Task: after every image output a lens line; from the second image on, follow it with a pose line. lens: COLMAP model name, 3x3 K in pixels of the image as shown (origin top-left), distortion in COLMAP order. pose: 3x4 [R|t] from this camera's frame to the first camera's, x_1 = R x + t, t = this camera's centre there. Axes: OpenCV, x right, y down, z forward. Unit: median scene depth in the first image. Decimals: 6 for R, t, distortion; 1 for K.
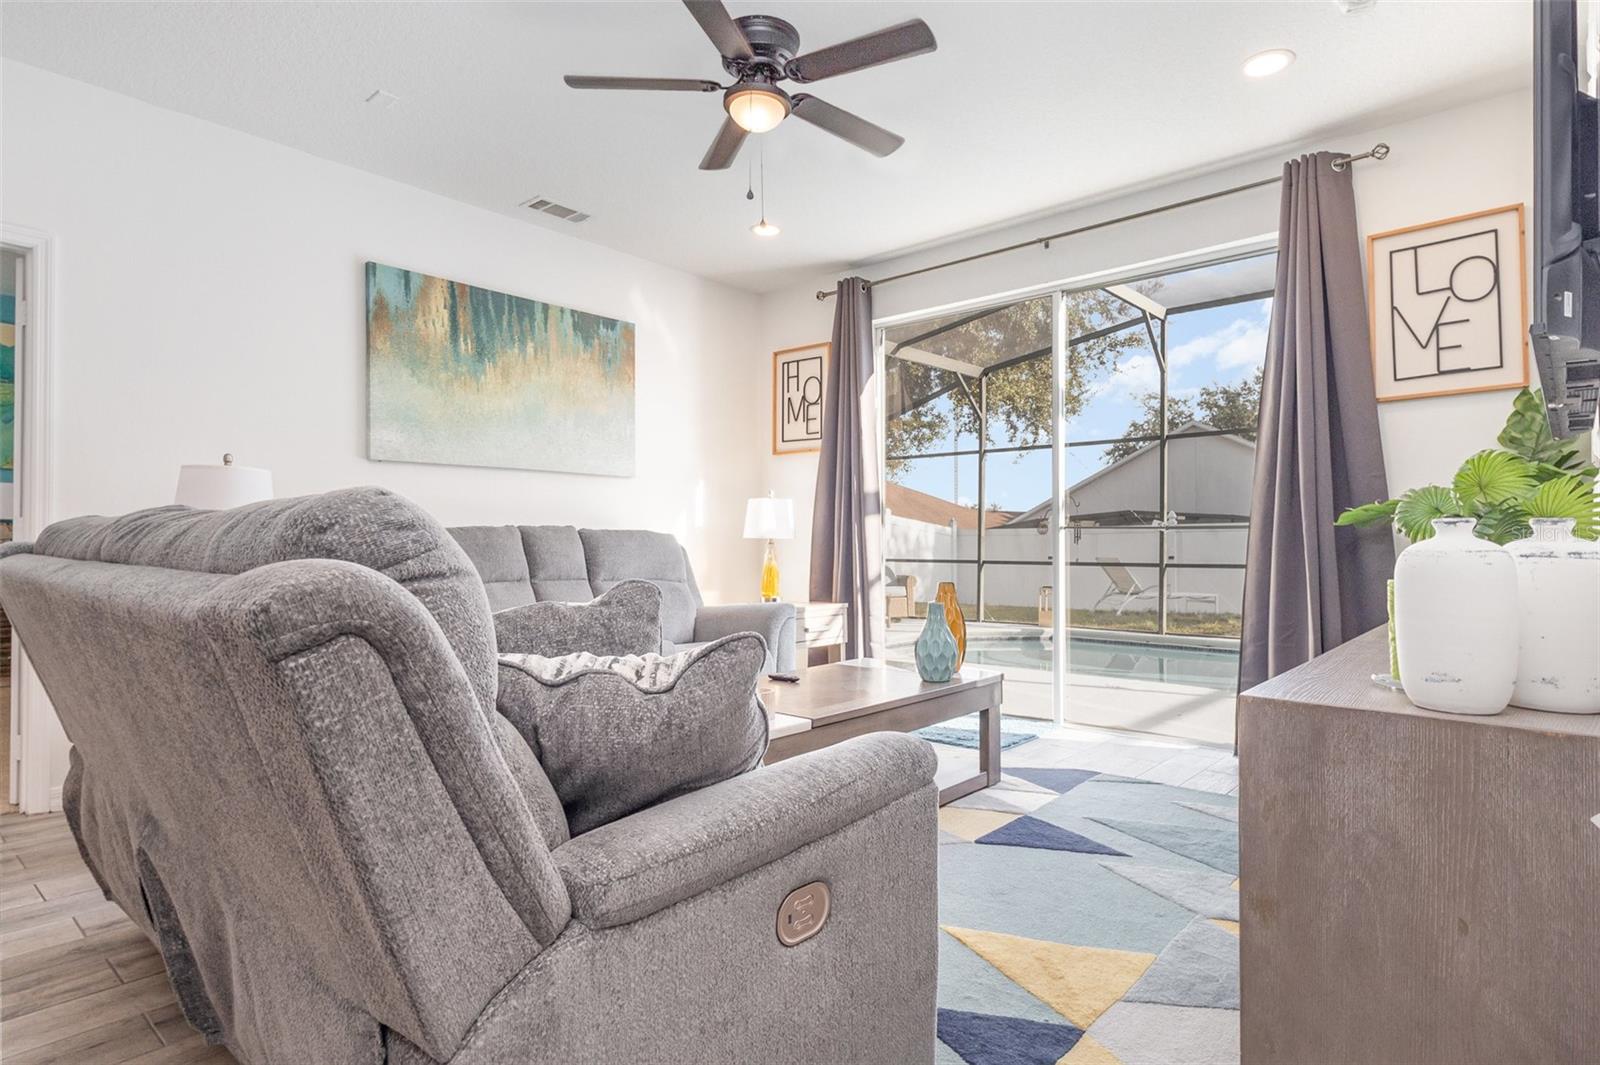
lens RADIAL K [[850.3, 0, 800.0], [0, 850.3, 532.5], [0, 0, 1]] dist [0.000376, -0.000529]
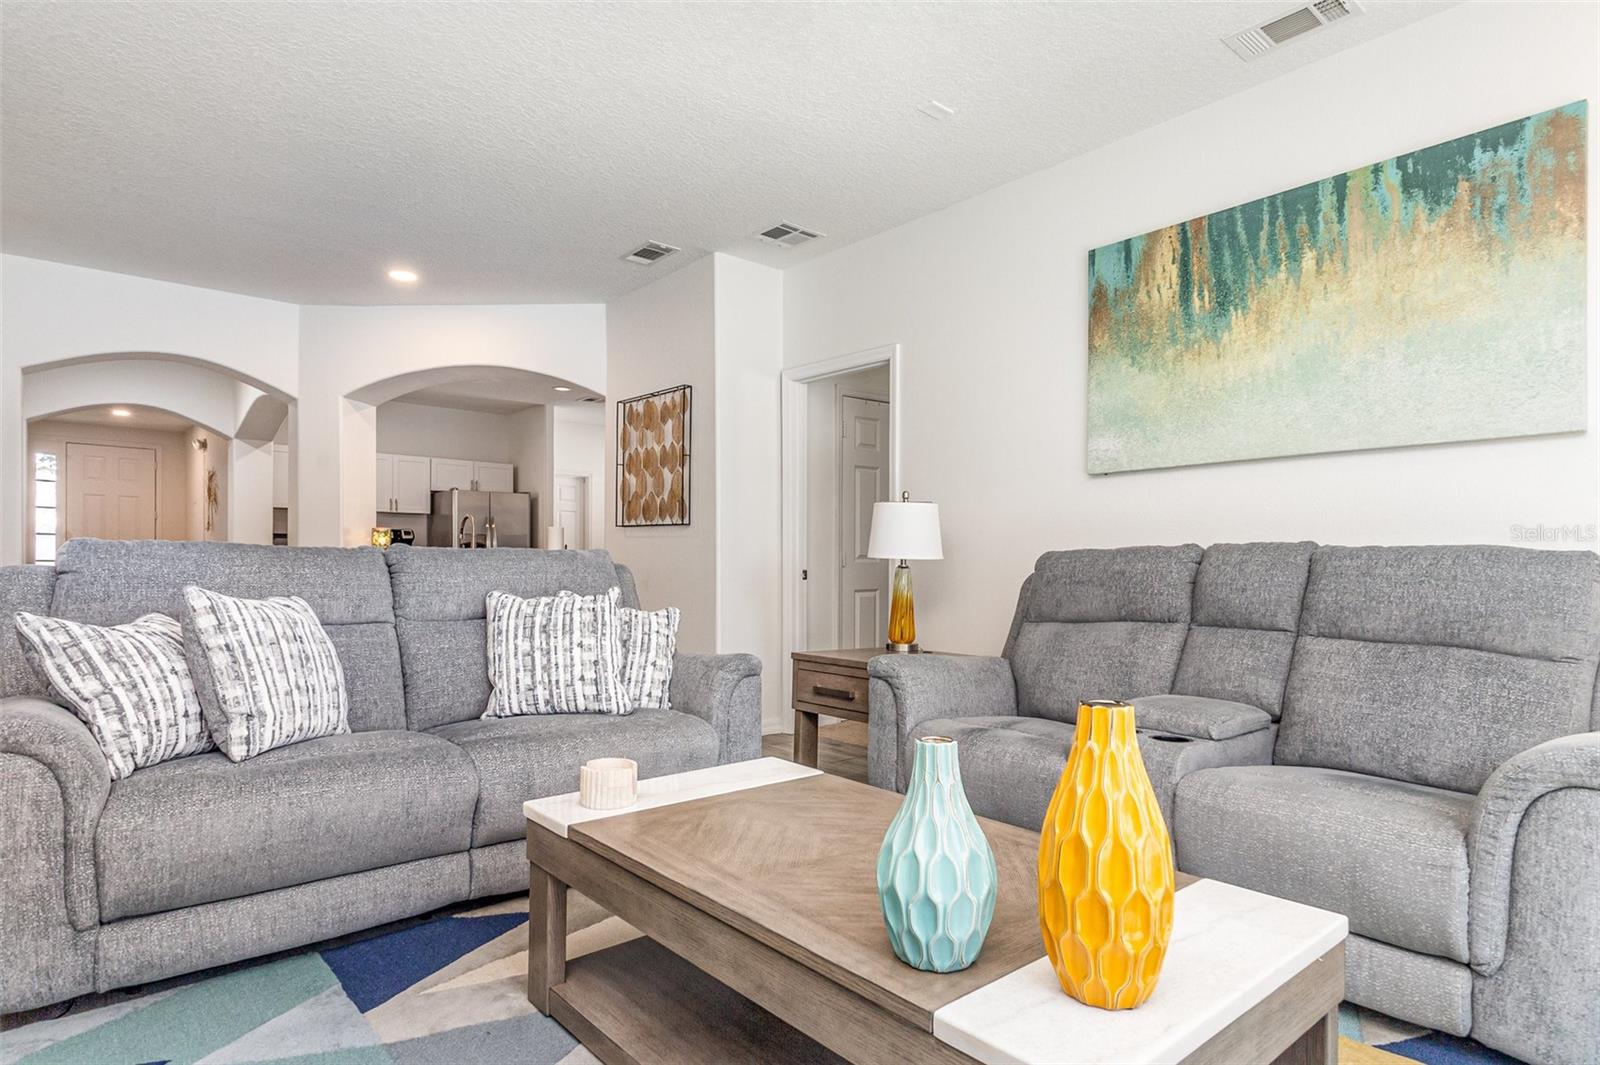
lens RADIAL K [[862.4, 0, 800.9], [0, 862.4, 571.1], [0, 0, 1]] dist [0.002241, -0.000363]
pose [[-0.134655, 0.004727, -0.990881, 0.381810], [0.006247, 0.999973, 0.003922, 0.008690], [0.990873, -0.005662, -0.134681, 0.733126]]
